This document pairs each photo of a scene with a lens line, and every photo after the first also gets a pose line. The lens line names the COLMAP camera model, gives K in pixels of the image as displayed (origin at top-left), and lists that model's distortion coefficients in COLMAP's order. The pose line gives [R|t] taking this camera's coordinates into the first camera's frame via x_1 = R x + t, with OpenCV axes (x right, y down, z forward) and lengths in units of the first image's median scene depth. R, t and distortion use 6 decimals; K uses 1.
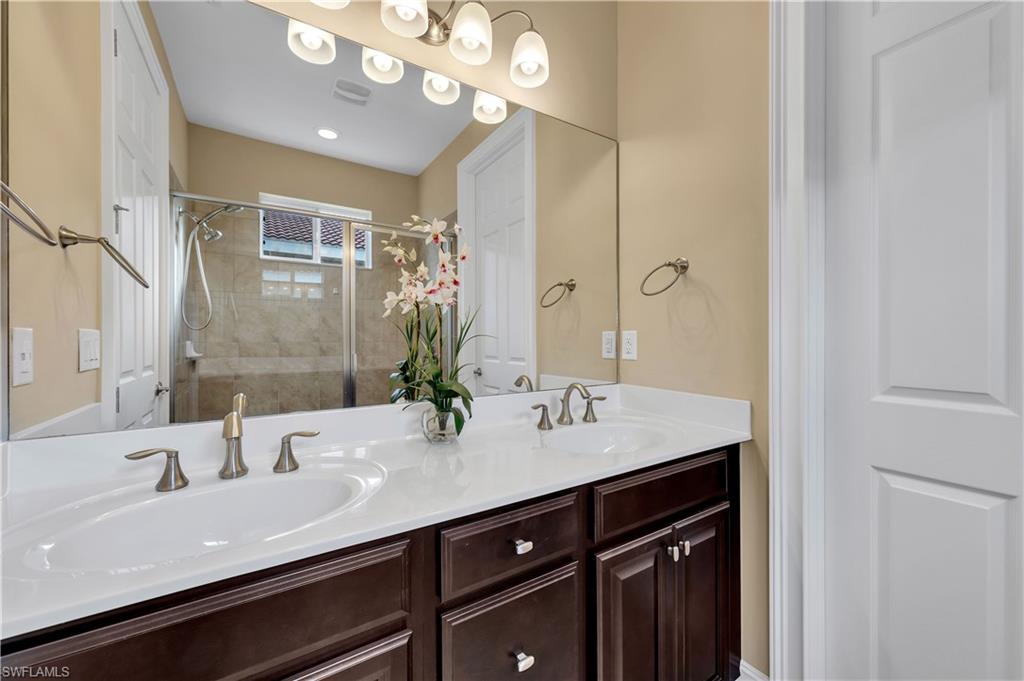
lens RADIAL K [[389.4, 0, 511.5], [0, 389.4, 337.5], [0, 0, 1]] dist [0.000556, -0.000038]
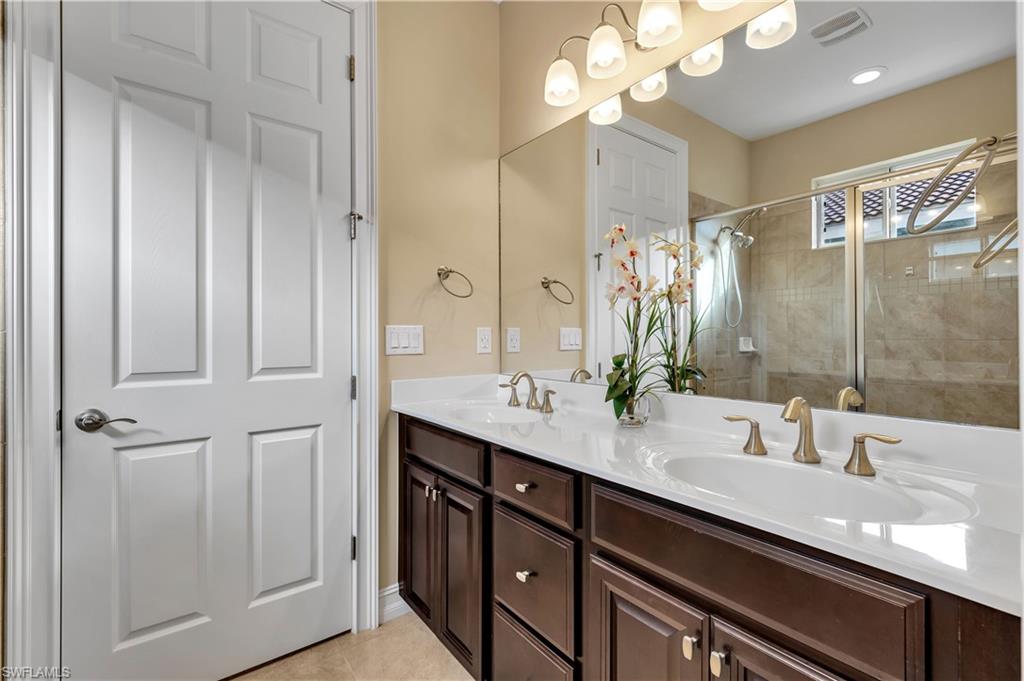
lens RADIAL K [[449.2, 0, 511.5], [0, 449.2, 339.4], [0, 0, 1]] dist [0.000783, 0.000060]
pose [[0.055658, 0.004647, -0.998439, 0.425272], [-0.000611, 0.999989, 0.004620, 0.008098], [0.998450, 0.000353, 0.055660, 0.240224]]
